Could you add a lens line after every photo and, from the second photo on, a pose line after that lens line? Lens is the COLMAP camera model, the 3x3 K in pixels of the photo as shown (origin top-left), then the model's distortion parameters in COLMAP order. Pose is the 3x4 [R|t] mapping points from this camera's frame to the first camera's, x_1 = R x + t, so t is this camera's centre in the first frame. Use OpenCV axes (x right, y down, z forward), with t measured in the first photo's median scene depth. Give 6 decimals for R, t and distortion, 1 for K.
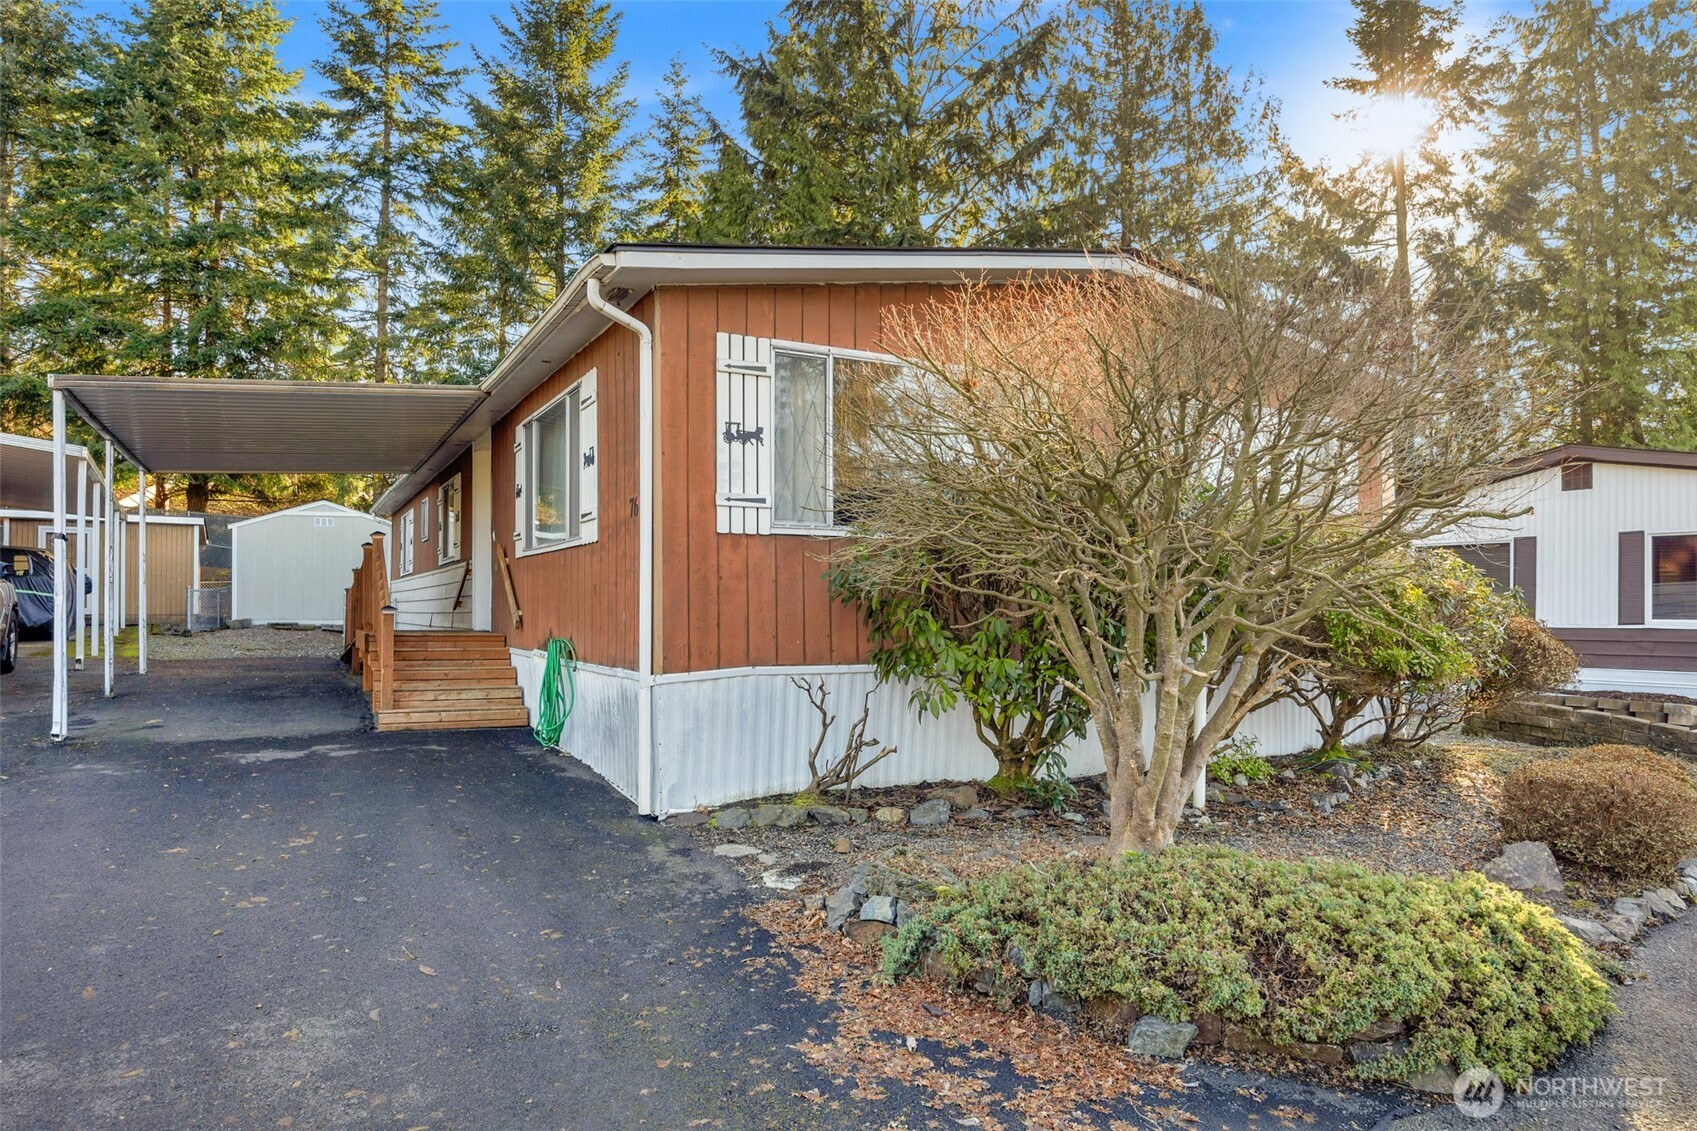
lens RADIAL K [[1033.2, 0, 837.5], [0, 1033.2, 608.1], [0, 0, 1]] dist [-0.005870, -0.002471]
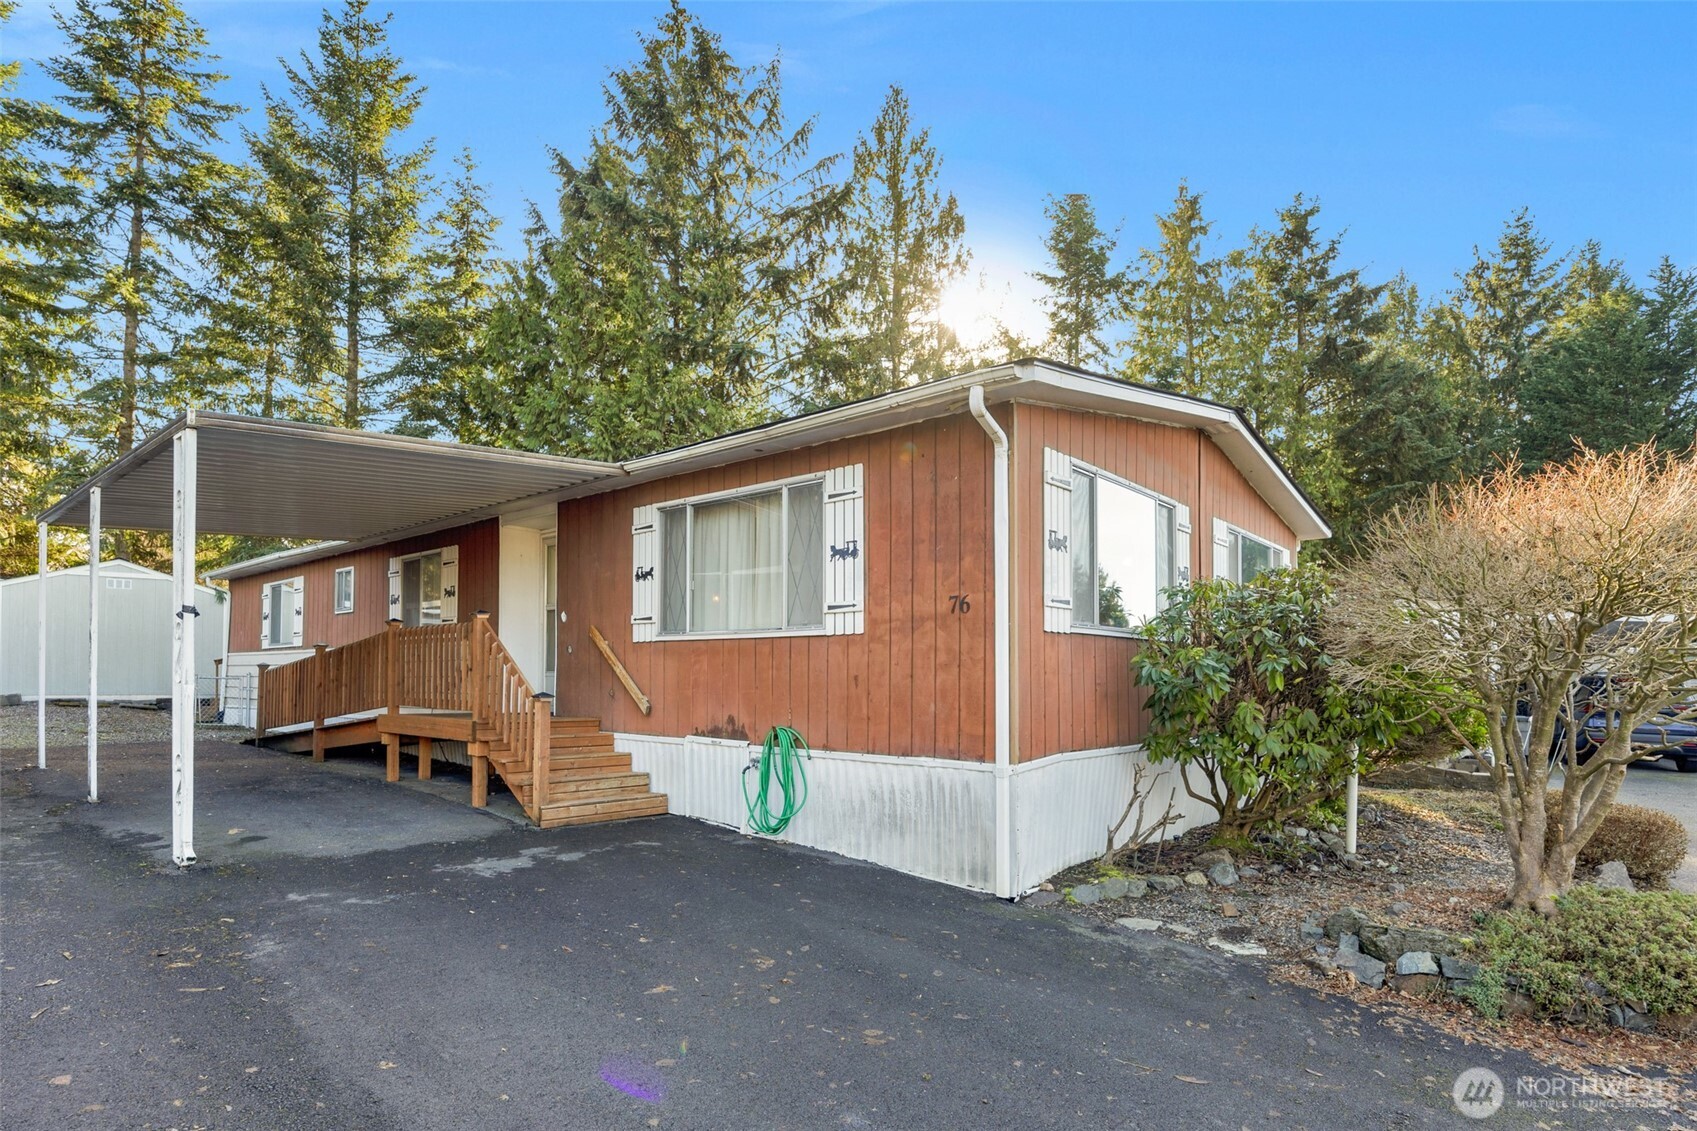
lens RADIAL K [[897.4, 0, 833.3], [0, 897.4, 671.4], [0, 0, 1]] dist [-0.013392, -0.000077]
pose [[0.929516, 0.004799, 0.368752, -0.177329], [-0.003681, 0.999986, -0.003736, -0.006944], [-0.368764, 0.002115, 0.929520, 0.054641]]
